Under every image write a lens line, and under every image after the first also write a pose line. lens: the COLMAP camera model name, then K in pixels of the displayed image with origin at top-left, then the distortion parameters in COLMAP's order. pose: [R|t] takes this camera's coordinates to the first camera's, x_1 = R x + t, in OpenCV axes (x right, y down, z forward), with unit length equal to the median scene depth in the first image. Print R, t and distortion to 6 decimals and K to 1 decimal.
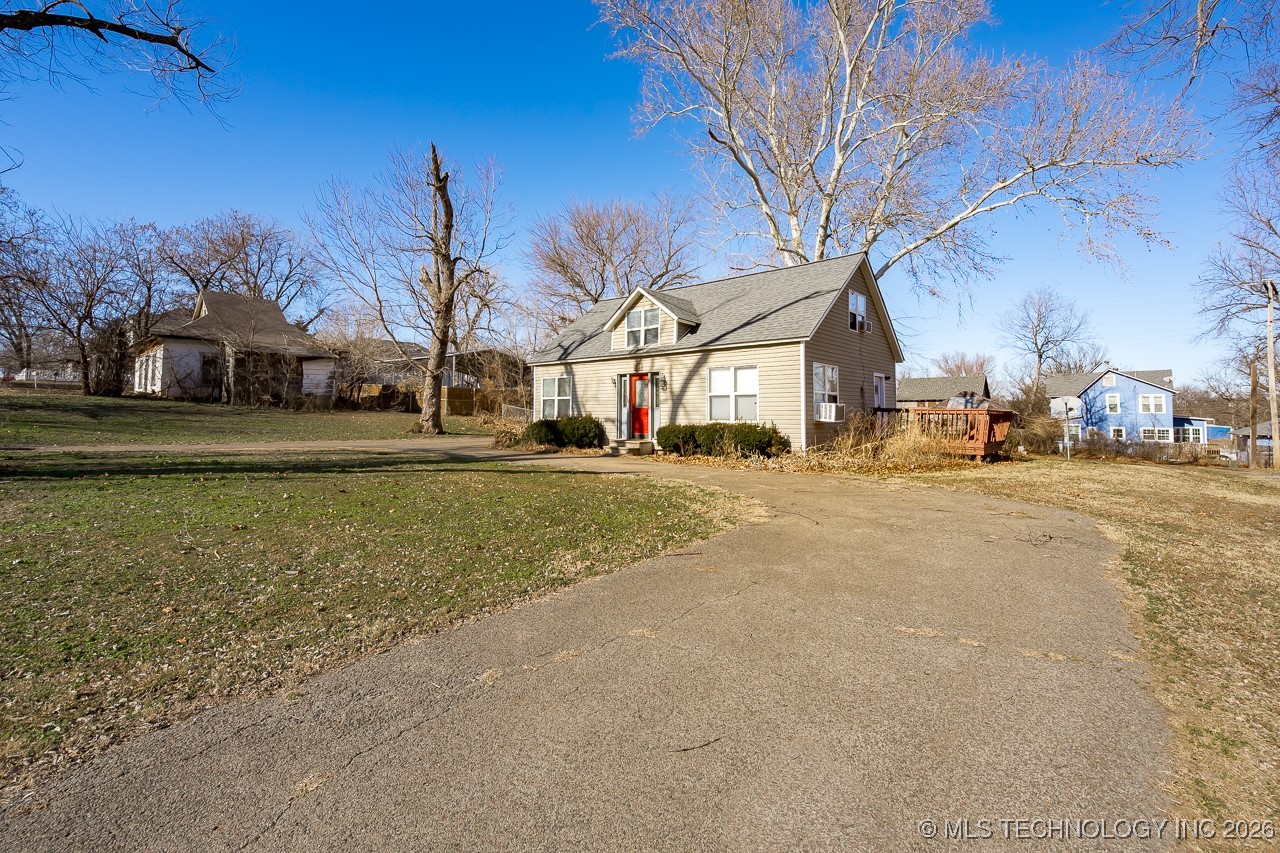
lens RADIAL K [[527.8, 0, 640.0], [0, 527.8, 426.5], [0, 0, 1]] dist [-0.001412, -0.000095]
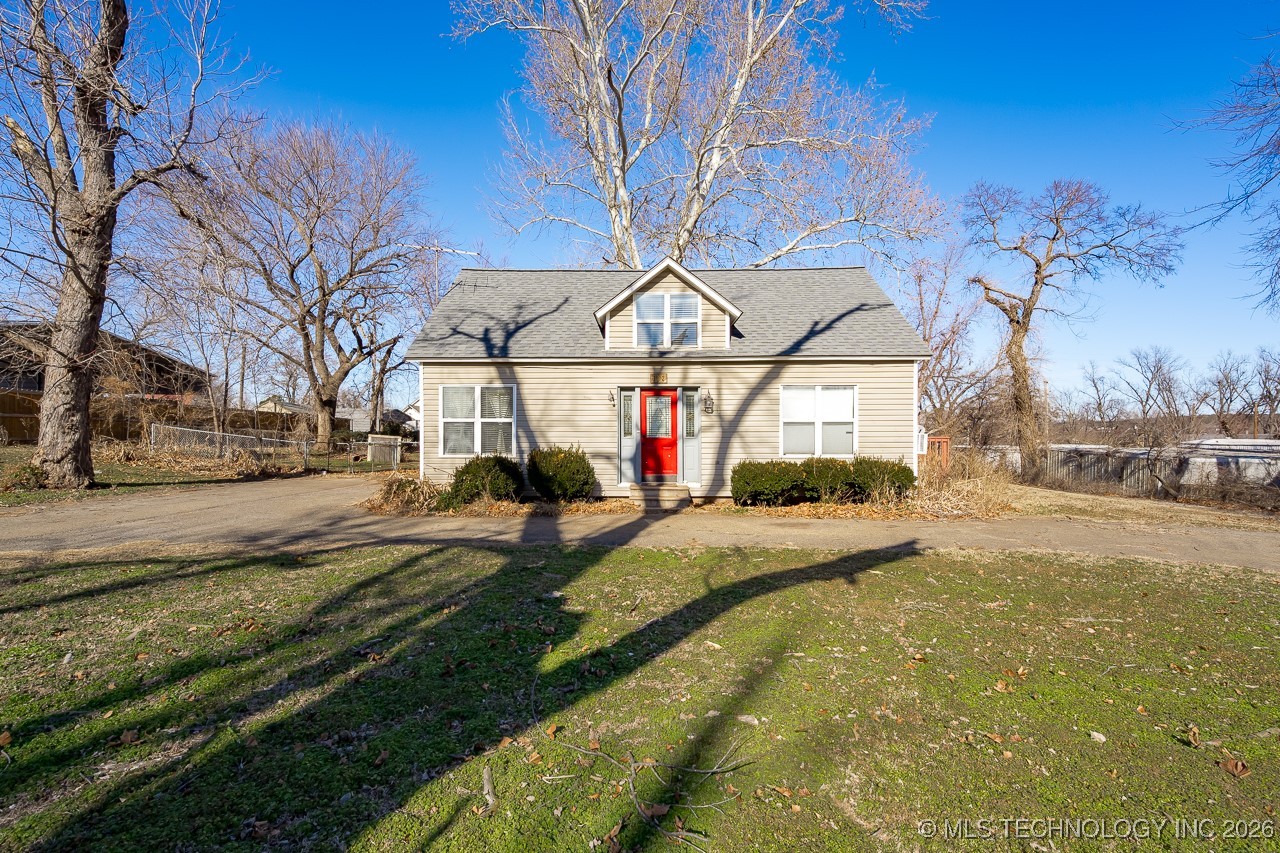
lens RADIAL K [[554.5, 0, 640.5], [0, 554.5, 466.6], [0, 0, 1]] dist [0.000444, 0.000258]
pose [[0.784165, -0.038441, 0.619361, -0.463861], [0.016668, 0.999024, 0.040902, -0.027334], [-0.620329, -0.021750, 0.784040, 0.444057]]
